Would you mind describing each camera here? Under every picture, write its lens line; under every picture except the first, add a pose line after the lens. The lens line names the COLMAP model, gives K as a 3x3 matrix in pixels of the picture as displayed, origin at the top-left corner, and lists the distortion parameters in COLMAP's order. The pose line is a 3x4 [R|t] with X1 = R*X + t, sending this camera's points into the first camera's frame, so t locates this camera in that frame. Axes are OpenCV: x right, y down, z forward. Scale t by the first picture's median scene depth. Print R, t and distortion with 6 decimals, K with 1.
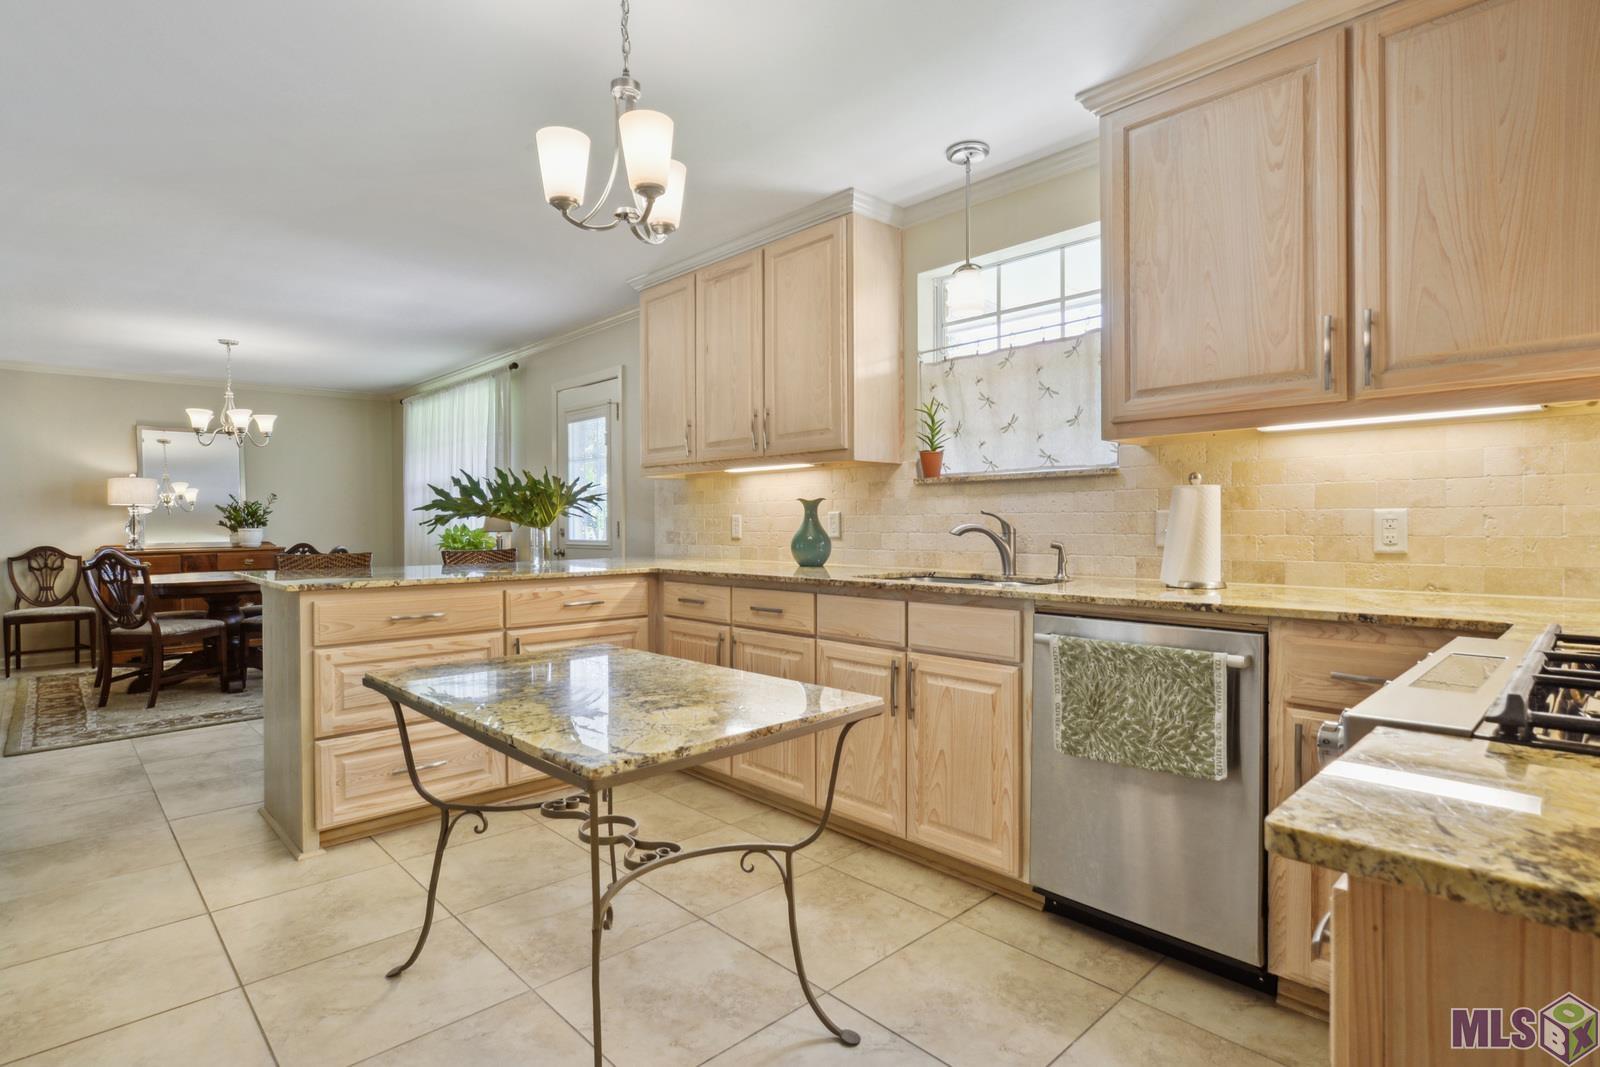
lens RADIAL K [[810.6, 0, 799.7], [0, 810.6, 529.3], [0, 0, 1]] dist [0.000870, -0.001460]
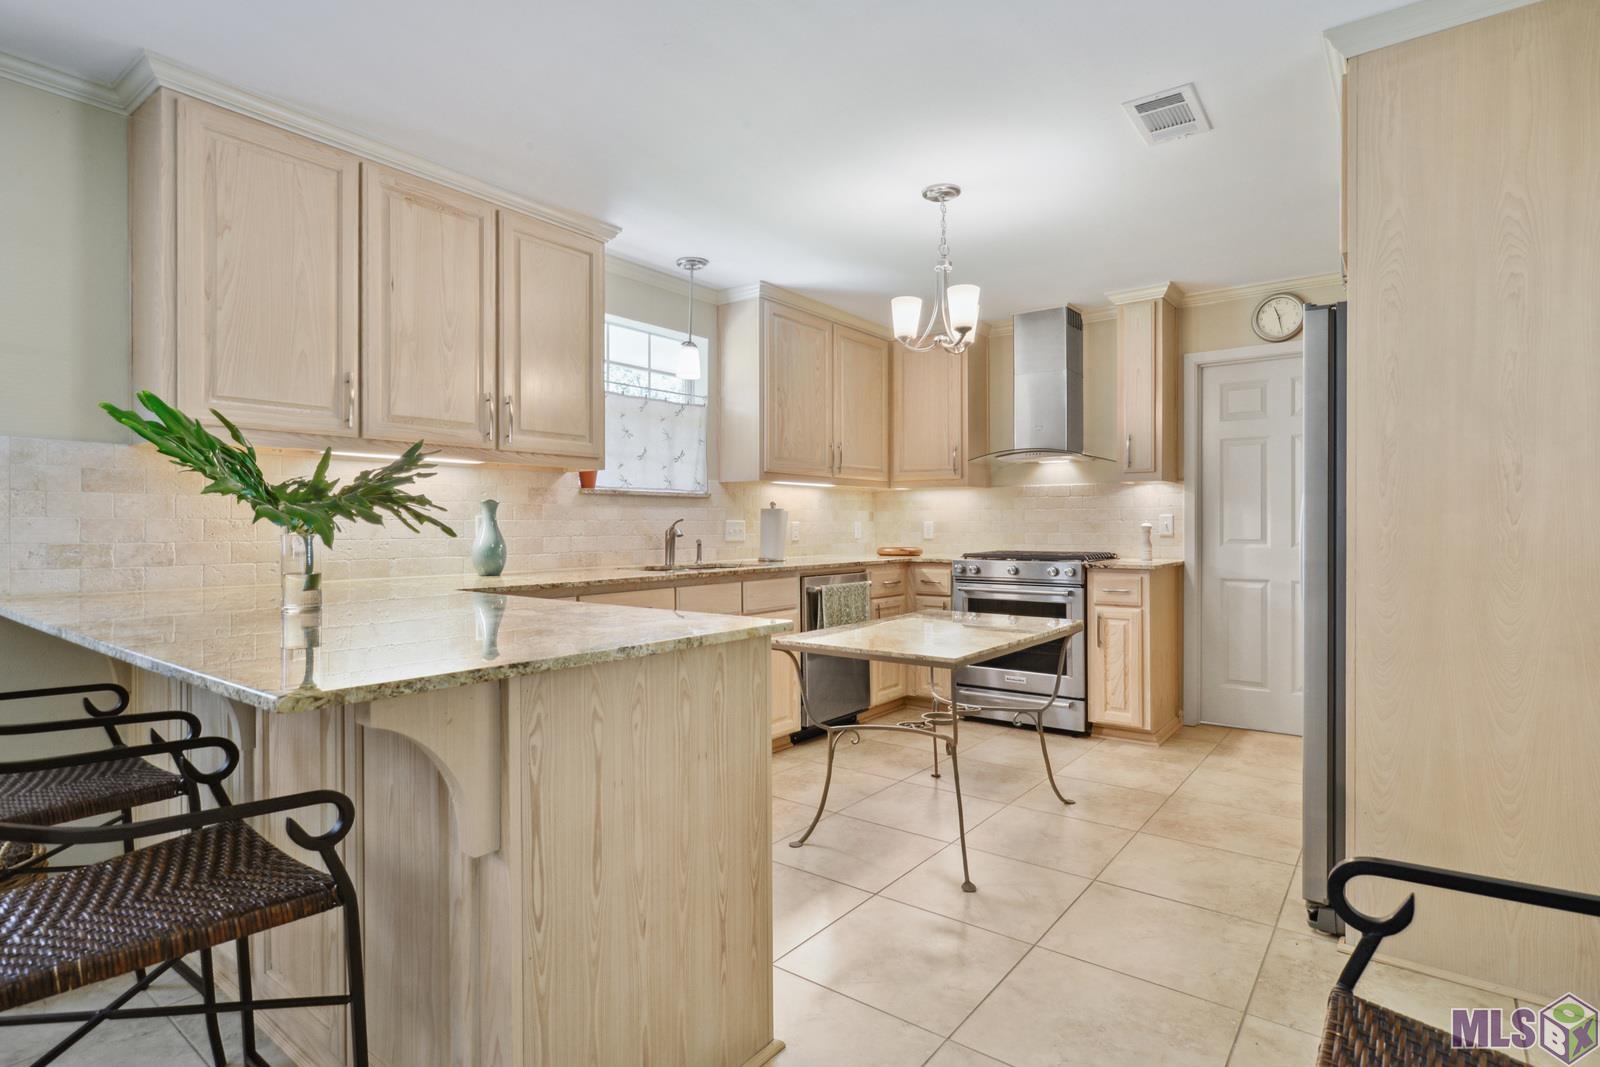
lens RADIAL K [[810.6, 0, 803.2], [0, 810.6, 534.2], [0, 0, 1]] dist [0.000870, -0.001460]
pose [[-0.156794, 0.004984, 0.987619, -1.034584], [0.021941, 0.999758, -0.001562, 0.009958], [-0.987388, 0.021425, -0.156865, 0.891046]]
